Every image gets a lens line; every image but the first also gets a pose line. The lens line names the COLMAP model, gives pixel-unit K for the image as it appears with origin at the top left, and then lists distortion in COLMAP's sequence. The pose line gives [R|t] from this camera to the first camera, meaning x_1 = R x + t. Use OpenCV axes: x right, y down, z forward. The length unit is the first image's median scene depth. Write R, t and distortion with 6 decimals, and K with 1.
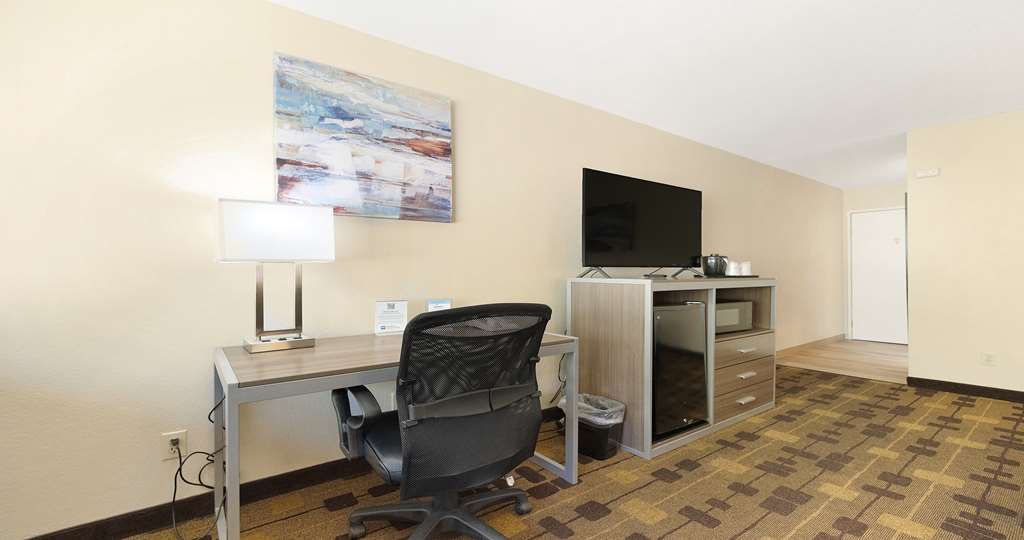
lens RADIAL K [[442.4, 0, 513.8], [0, 442.4, 271.4], [0, 0, 1]] dist [-0.004838, -0.000145]
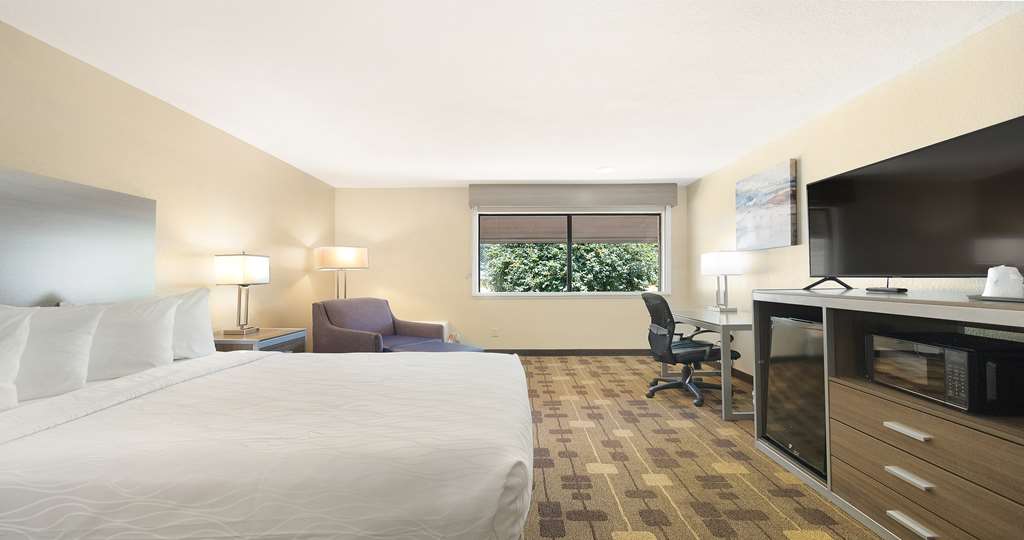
lens RADIAL K [[442.4, 0, 510.4], [0, 442.4, 273.6], [0, 0, 1]] dist [-0.004838, -0.000145]
pose [[-0.613854, 0.000970, -0.789419, 1.714416], [0.008437, 0.999950, -0.005331, -0.023254], [0.789375, -0.009933, -0.613831, 1.294658]]
